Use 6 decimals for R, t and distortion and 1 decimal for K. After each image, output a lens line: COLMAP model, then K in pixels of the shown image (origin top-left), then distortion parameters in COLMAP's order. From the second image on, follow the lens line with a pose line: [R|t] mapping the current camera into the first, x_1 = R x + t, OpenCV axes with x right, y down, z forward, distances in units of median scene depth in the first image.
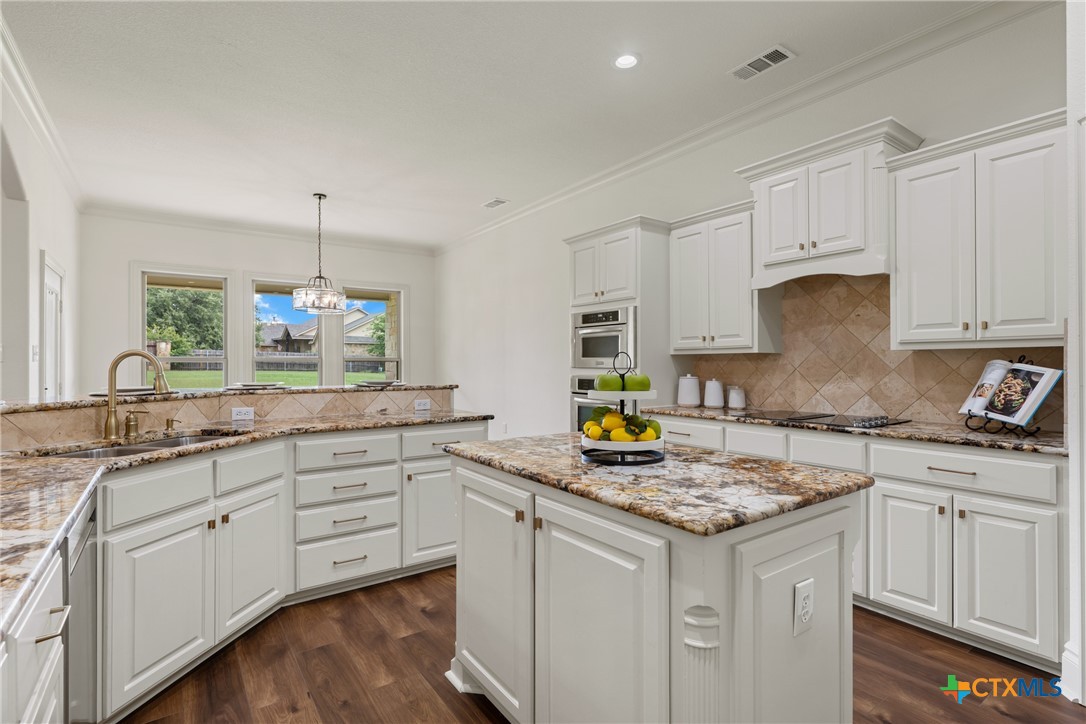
lens RADIAL K [[520.2, 0, 543.0], [0, 520.2, 362.0], [0, 0, 1]] dist [0.000055, 0.000048]
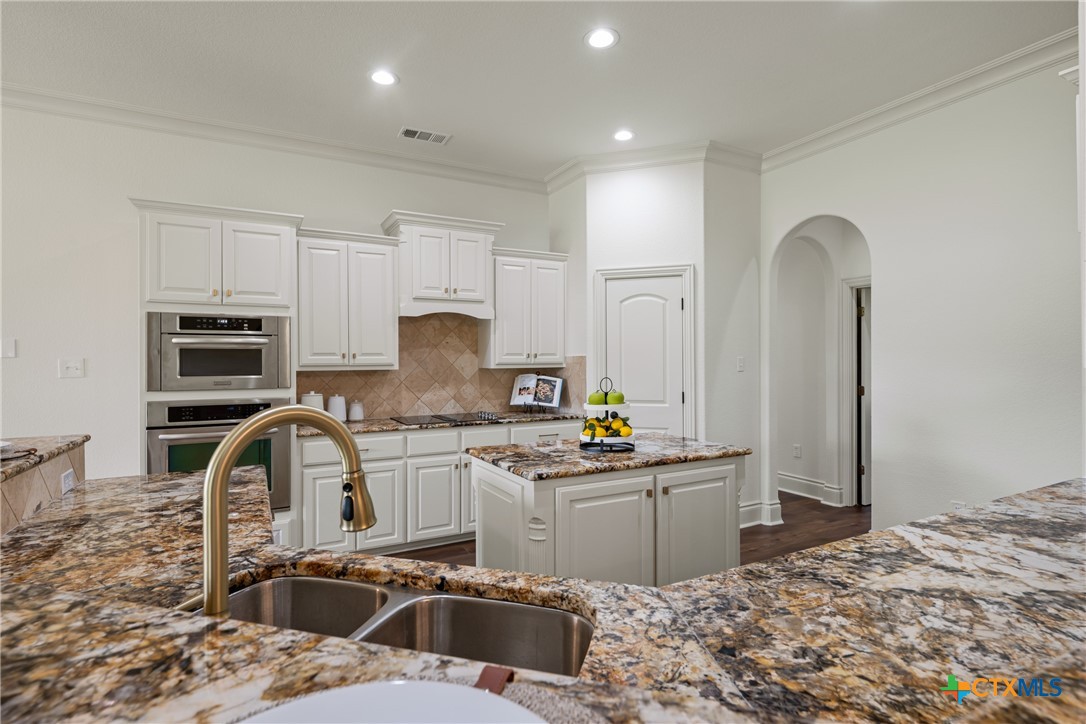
lens RADIAL K [[532.6, 0, 543.0], [0, 532.6, 362.0], [0, 0, 1]] dist [-0.002773, -0.000697]
pose [[0.127727, -0.000427, 0.991809, -0.753047], [0.001874, 0.999998, 0.000189, -0.035324], [-0.991808, 0.001834, 0.127728, 0.533081]]
